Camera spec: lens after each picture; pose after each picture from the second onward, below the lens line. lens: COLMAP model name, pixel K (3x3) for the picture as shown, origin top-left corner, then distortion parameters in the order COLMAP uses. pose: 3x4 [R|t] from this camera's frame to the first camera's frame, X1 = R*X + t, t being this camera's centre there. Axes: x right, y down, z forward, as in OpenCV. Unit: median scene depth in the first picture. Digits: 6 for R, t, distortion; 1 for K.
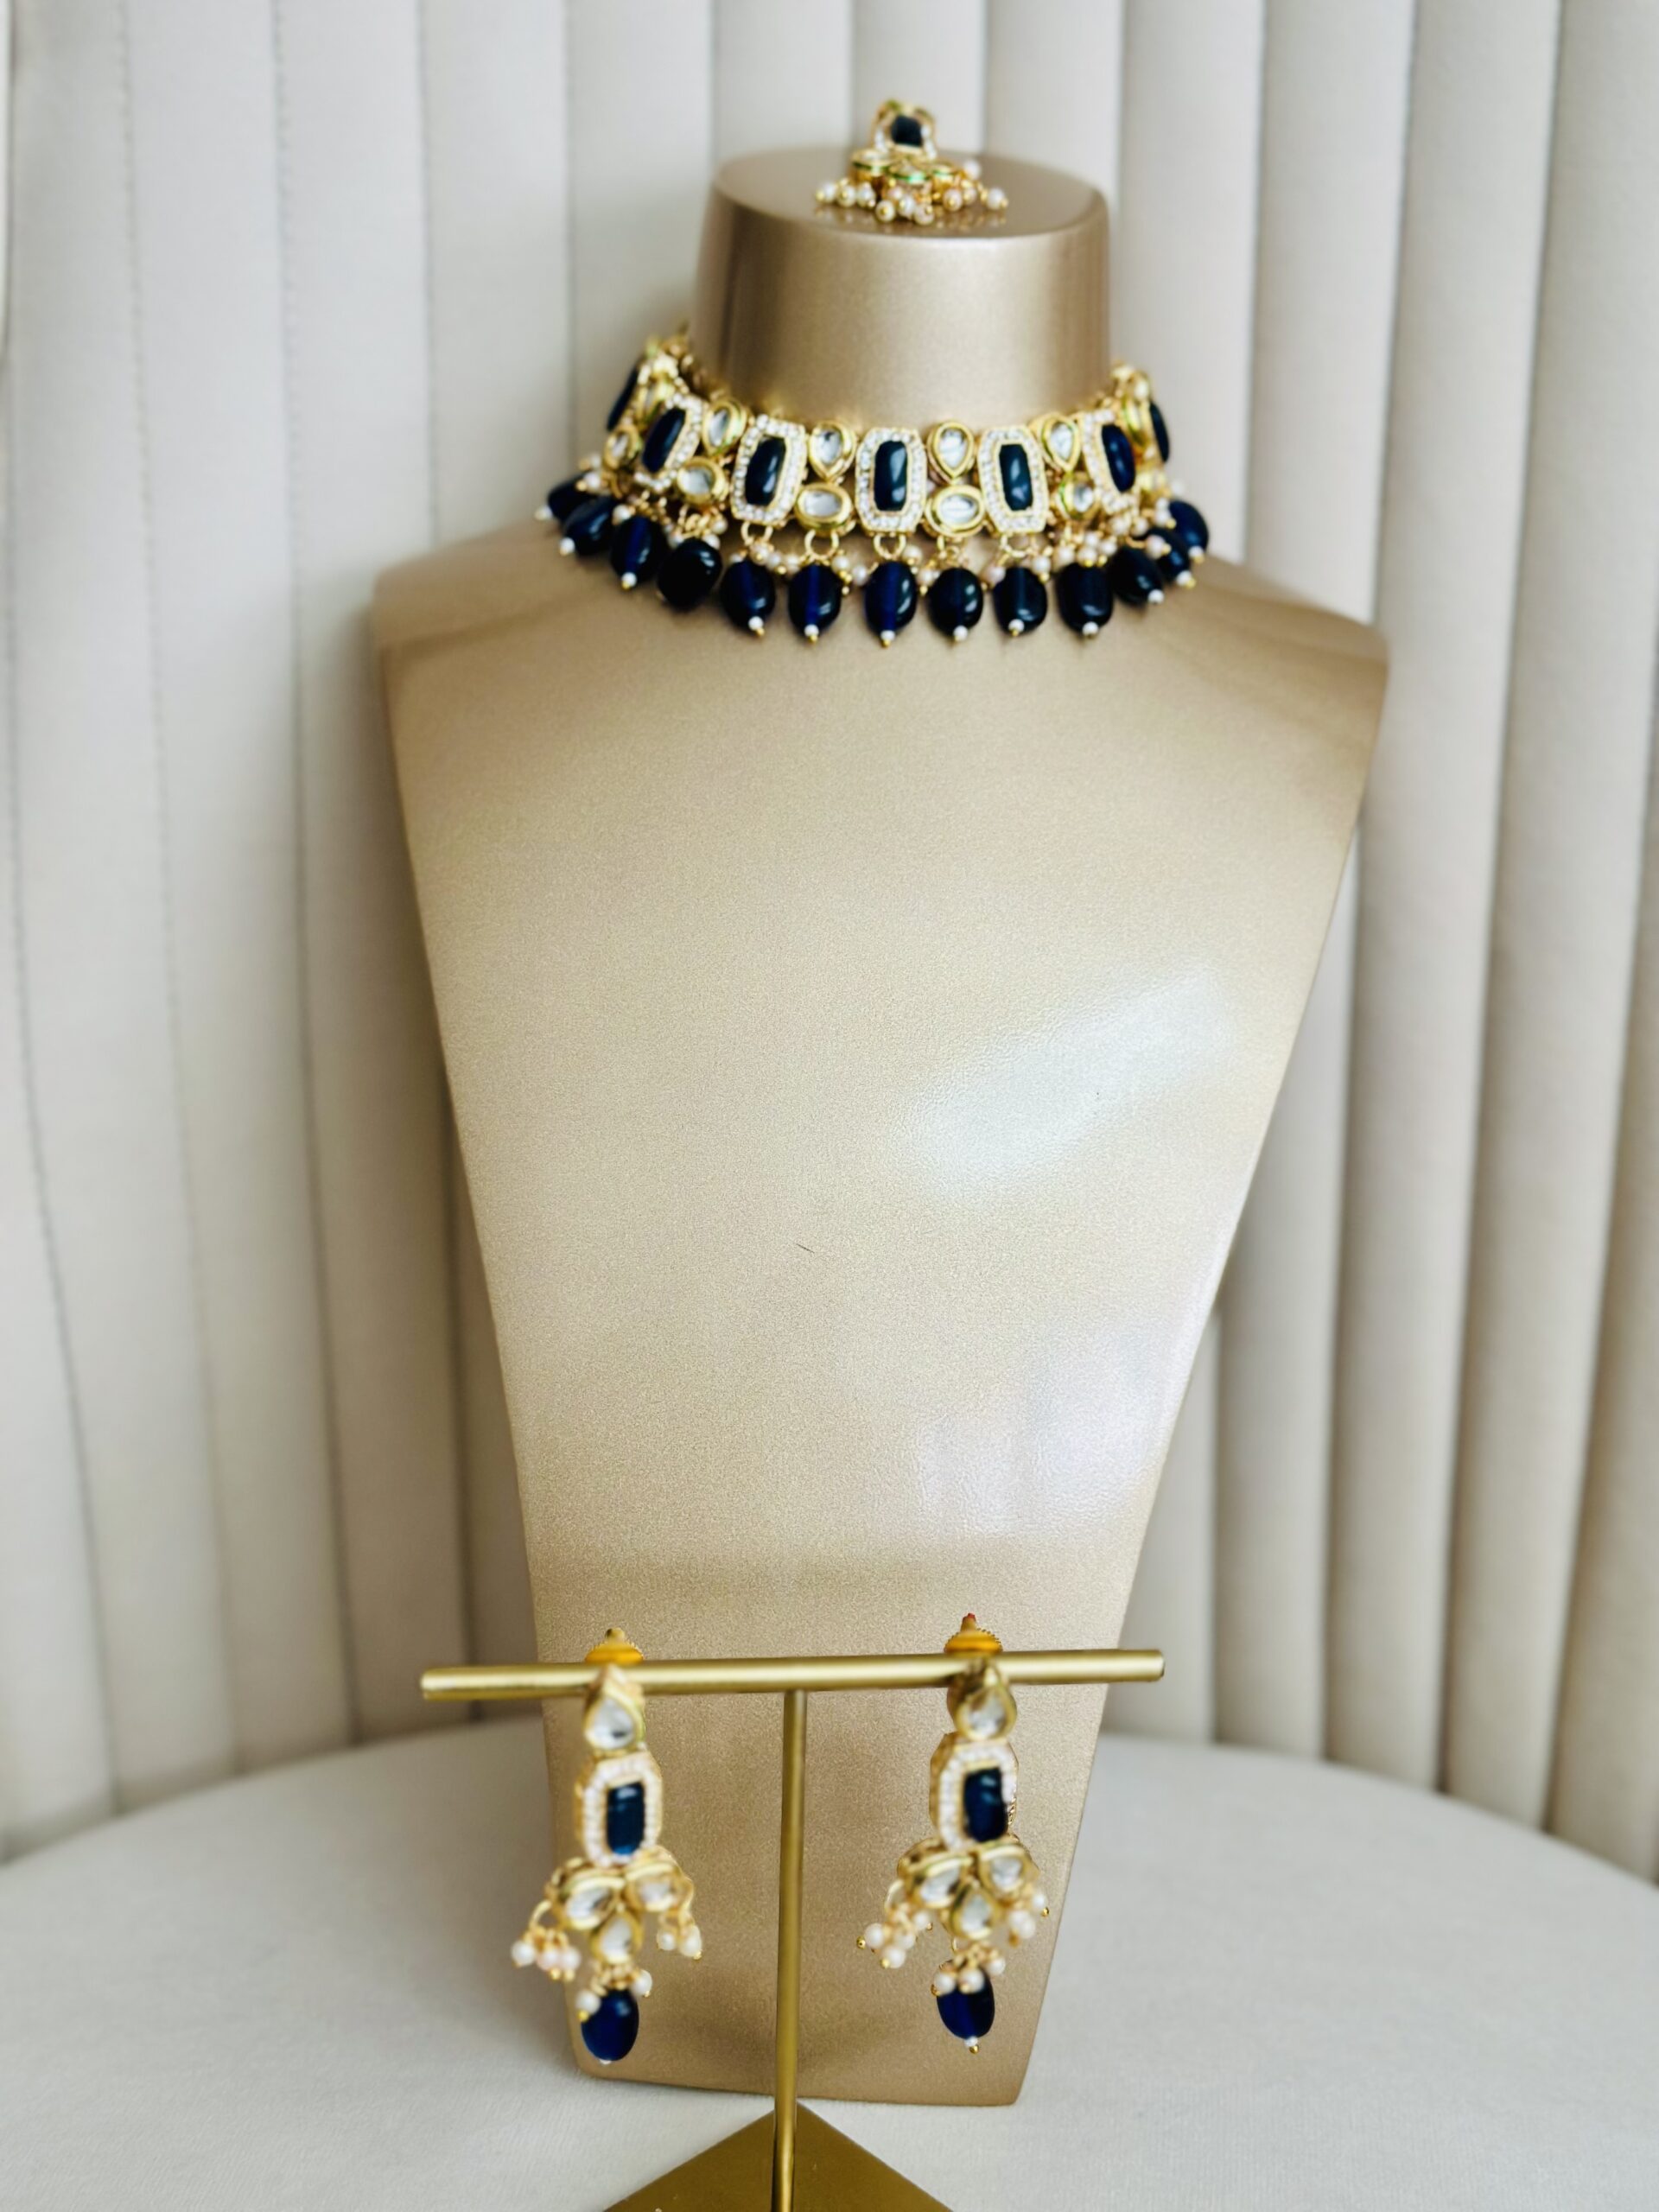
lens RADIAL K [[3062.6, 0, 829.5], [0, 3062.6, 1106.0], [0, 0, 1]] dist [0.093579, -0.093664]
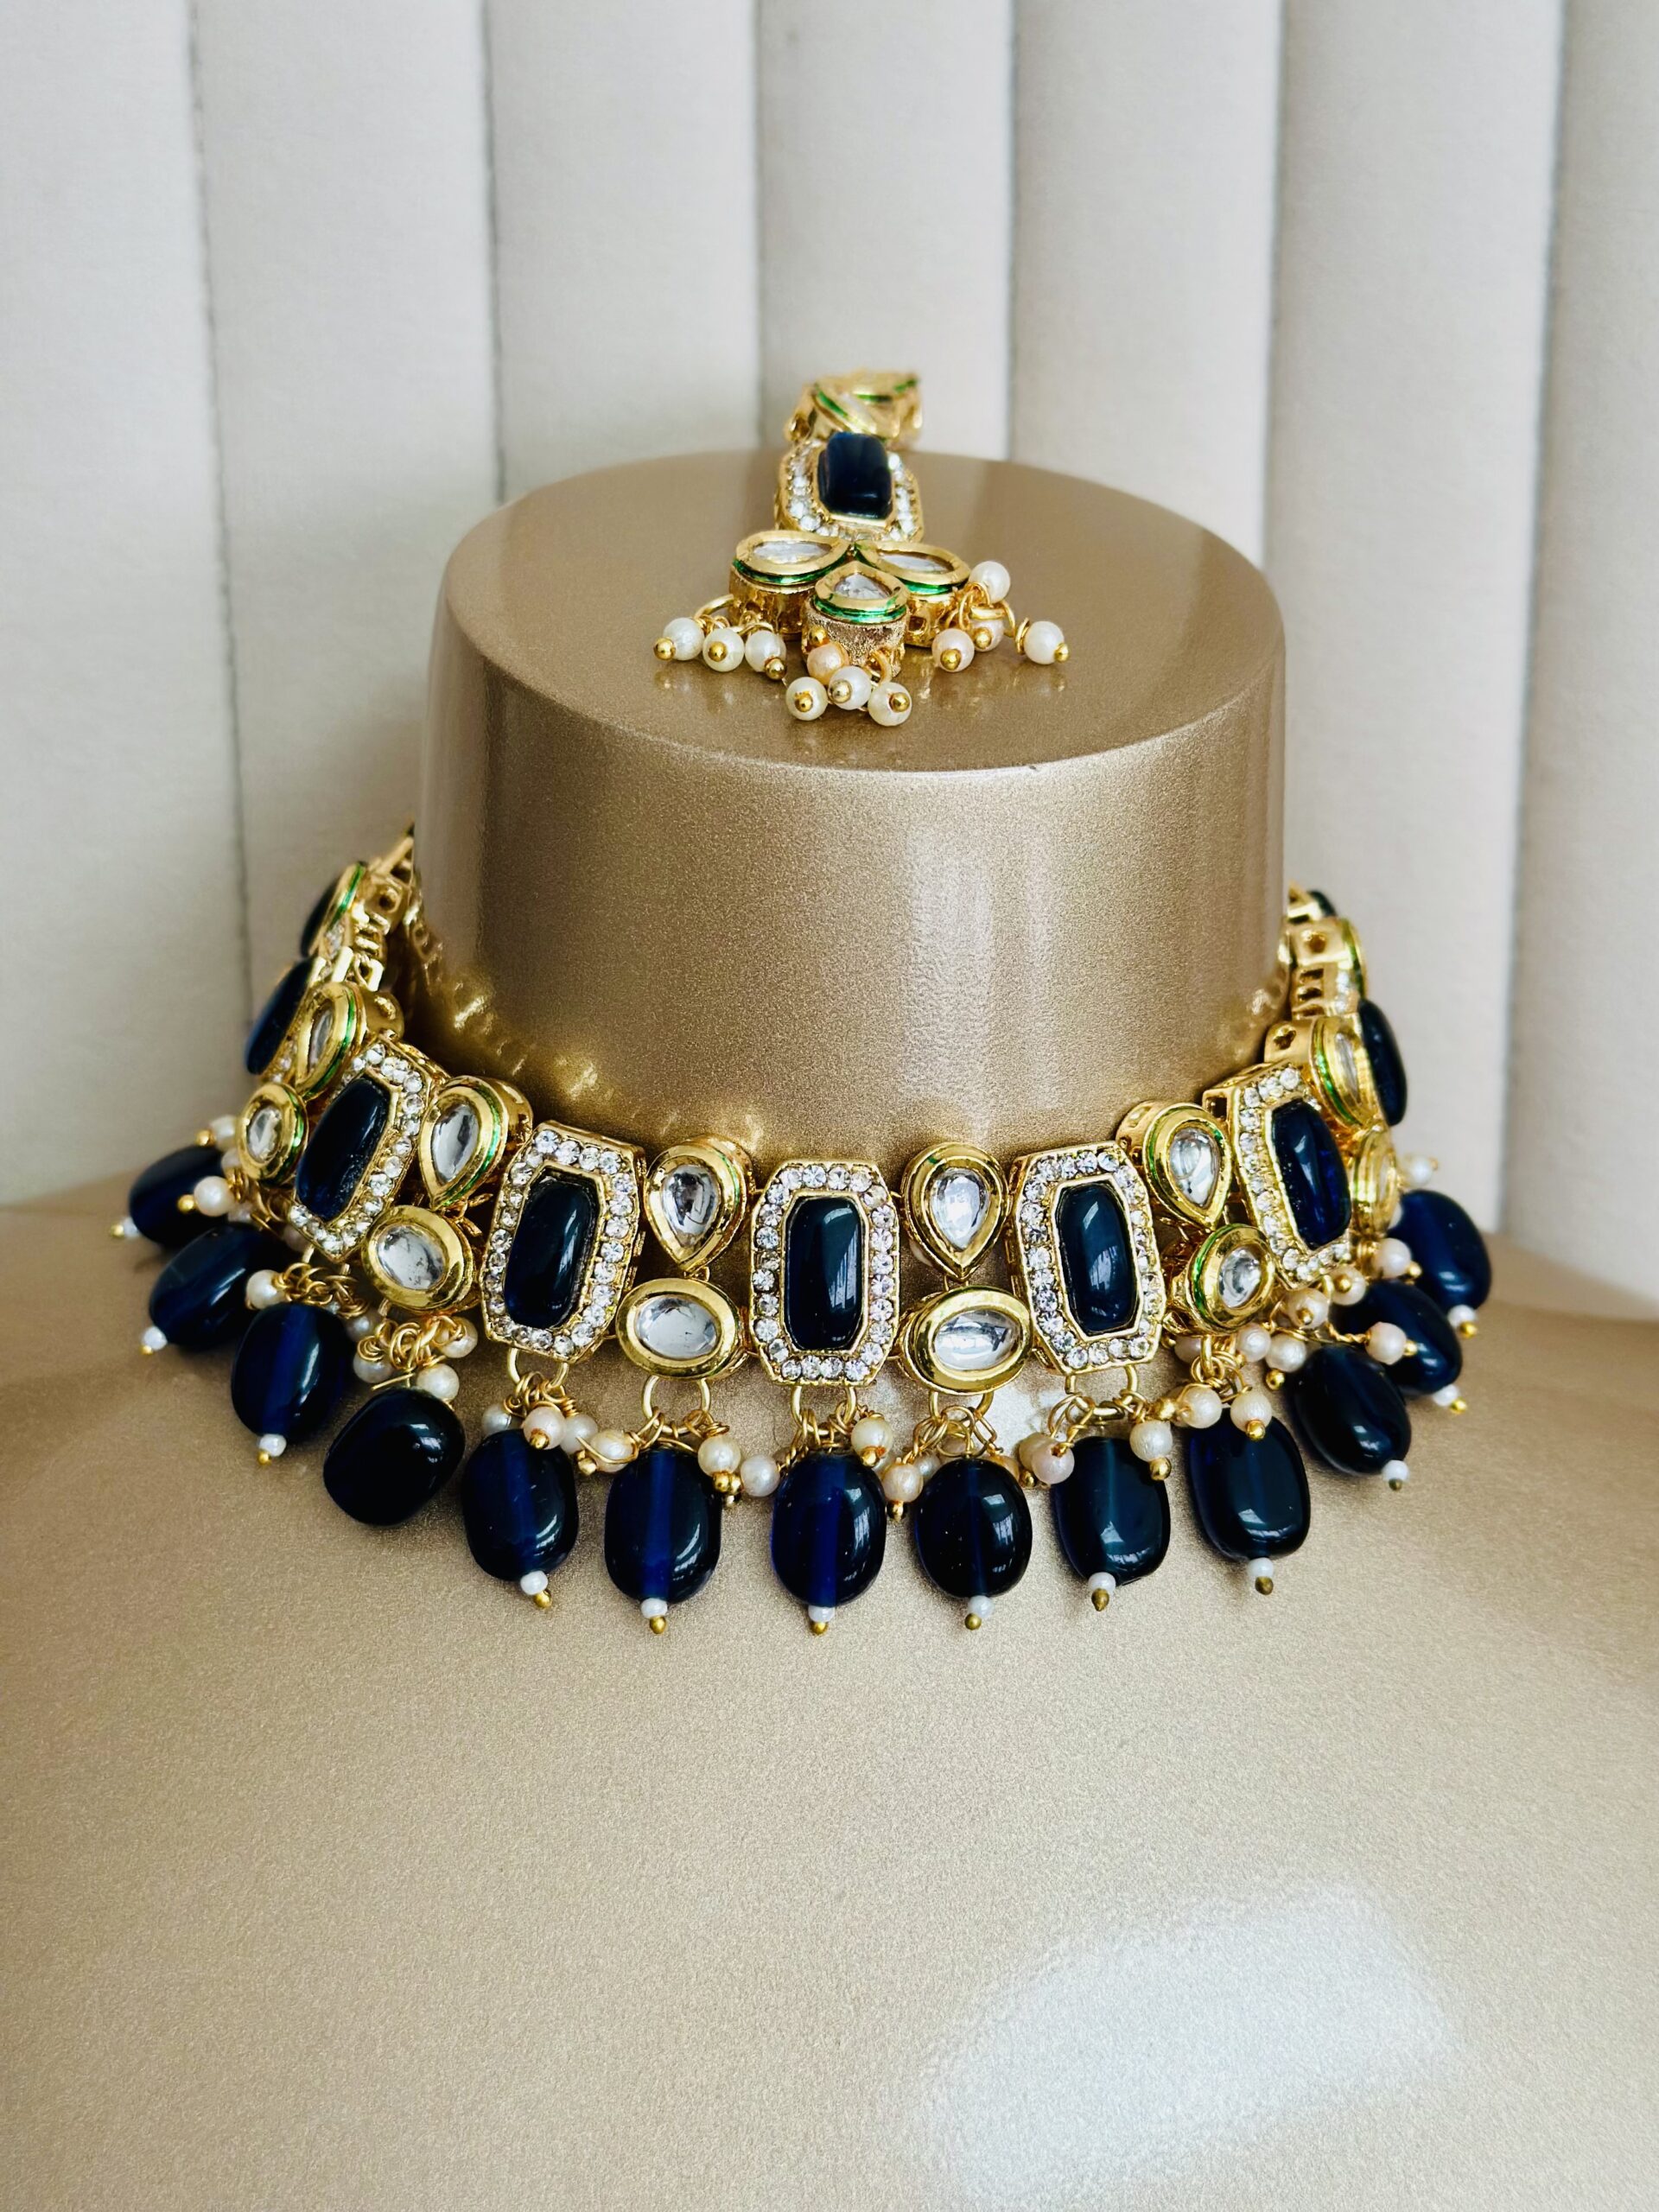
lens RADIAL K [[3183.5, 0, 829.5], [0, 3183.5, 1106.0], [0, 0, 1]] dist [0.141713, -0.067659]
pose [[0.999948, -0.010191, 0.000090, 0.020624], [0.010185, 0.999630, 0.025208, -0.237887], [-0.000347, -0.025206, 0.999682, 0.520204]]
